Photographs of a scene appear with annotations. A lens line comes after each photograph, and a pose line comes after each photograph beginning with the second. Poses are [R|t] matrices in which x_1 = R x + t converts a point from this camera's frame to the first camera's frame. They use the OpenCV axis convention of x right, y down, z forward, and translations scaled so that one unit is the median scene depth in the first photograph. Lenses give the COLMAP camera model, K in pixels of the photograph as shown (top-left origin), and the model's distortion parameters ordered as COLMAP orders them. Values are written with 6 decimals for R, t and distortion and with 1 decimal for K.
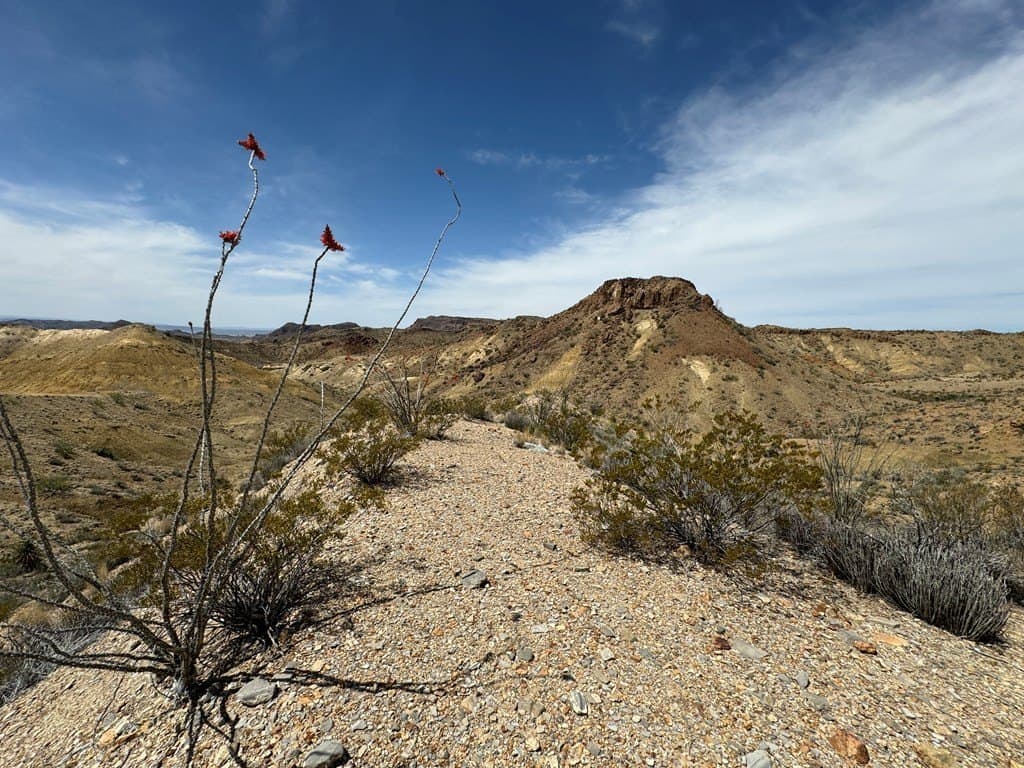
lens RADIAL K [[407.1, 0, 511.6], [0, 407.1, 385.5], [0, 0, 1]] dist [-0.001274, 0.000220]
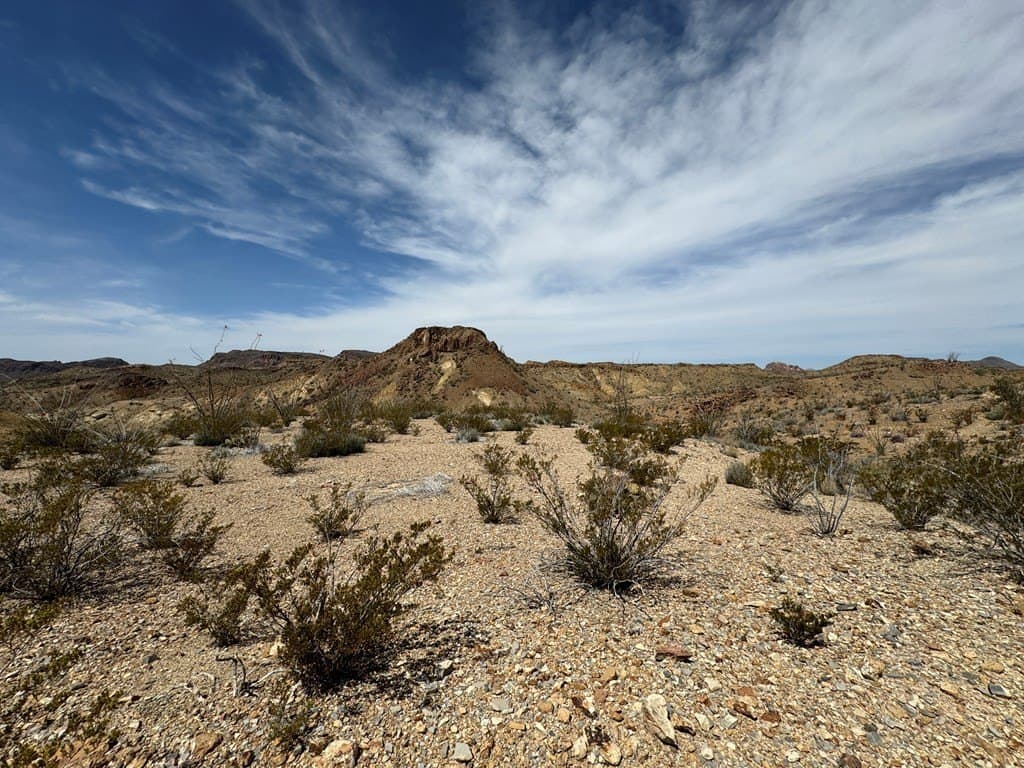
lens RADIAL K [[407.1, 0, 511.6], [0, 407.1, 385.5], [0, 0, 1]] dist [-0.001274, 0.000220]
pose [[0.919419, -0.032129, 0.391964, 0.012202], [0.064131, 0.995565, -0.068824, 0.013605], [-0.388014, 0.088416, 0.917403, -0.216511]]
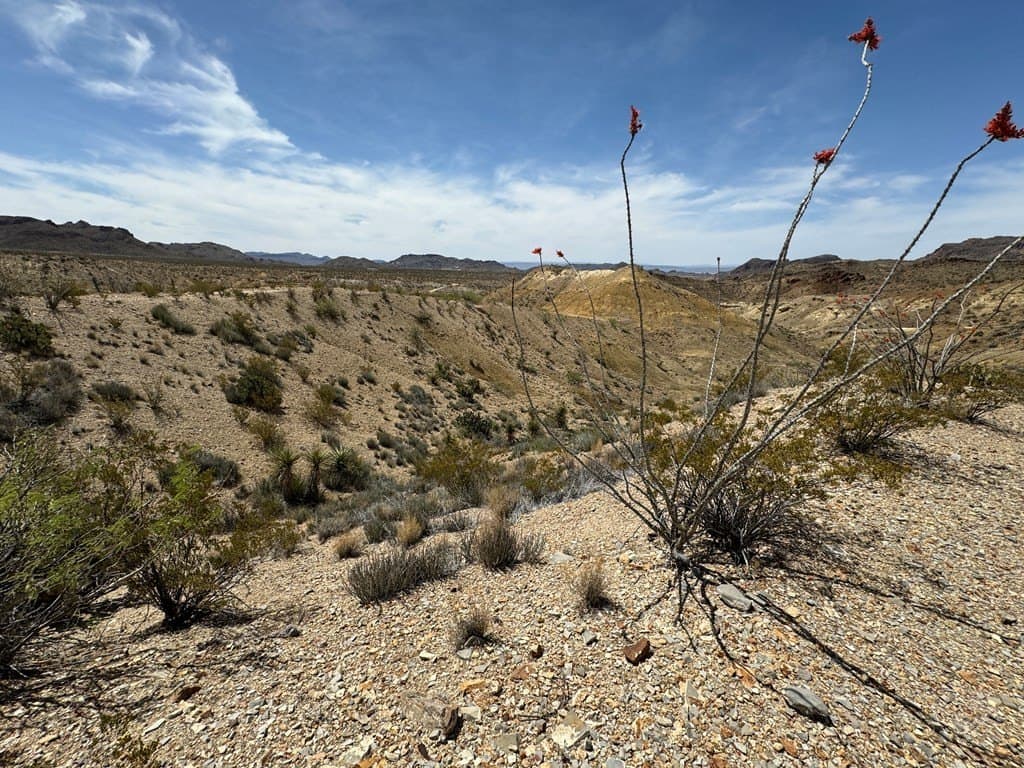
lens RADIAL K [[407.1, 0, 511.6], [0, 407.1, 385.5], [0, 0, 1]] dist [-0.001274, 0.000220]
pose [[0.529219, 0.211975, -0.821580, -0.001929], [-0.087763, 0.976772, 0.195484, 0.000275], [0.843934, -0.031350, 0.535530, -0.001166]]
